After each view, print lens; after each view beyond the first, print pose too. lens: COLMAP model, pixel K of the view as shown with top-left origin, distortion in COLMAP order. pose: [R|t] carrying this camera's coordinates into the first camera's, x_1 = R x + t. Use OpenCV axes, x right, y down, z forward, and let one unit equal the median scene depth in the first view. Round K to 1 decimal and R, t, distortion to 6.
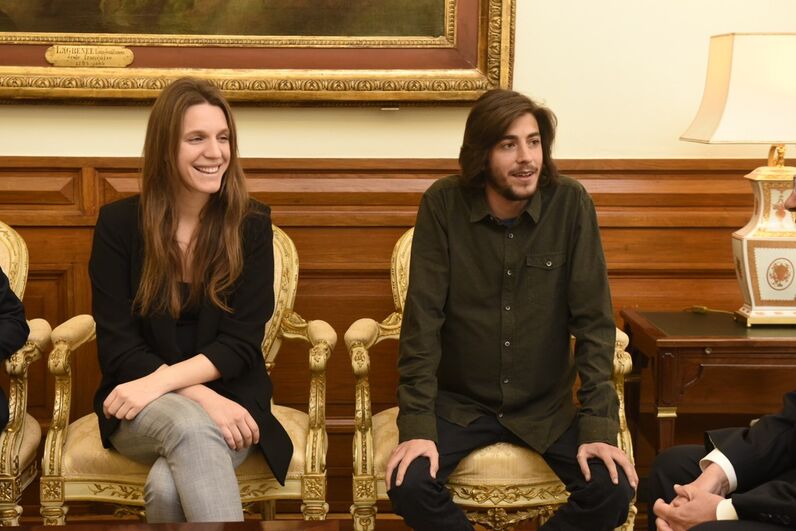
lens RADIAL K [[1310.5, 0, 395.3], [0, 1310.5, 259.4], [0, 0, 1]] dist [0.127997, 0.000000]
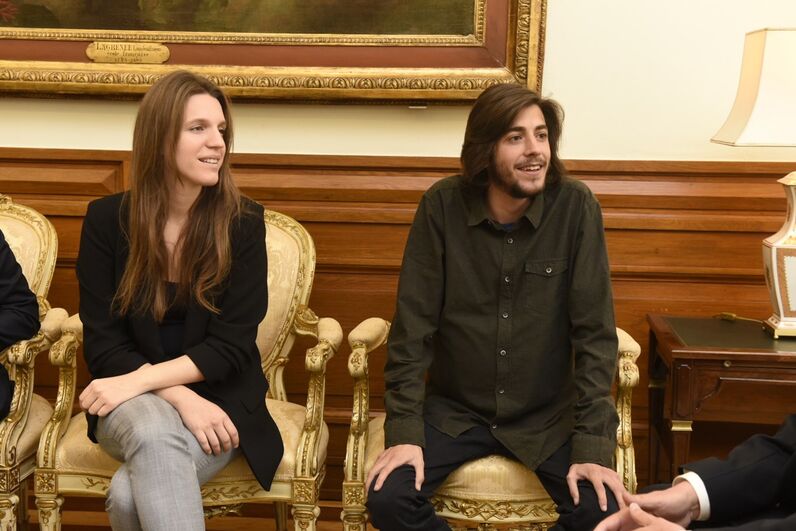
lens RADIAL K [[1109.0, 0, 396.3], [0, 1109.0, 263.6], [0, 0, 1]] dist [0.131201, 0.000000]
pose [[0.993427, 0.026132, -0.111443, 0.087734], [-0.023800, 0.999470, 0.022205, -0.015396], [0.111964, -0.019407, 0.993523, 0.169330]]
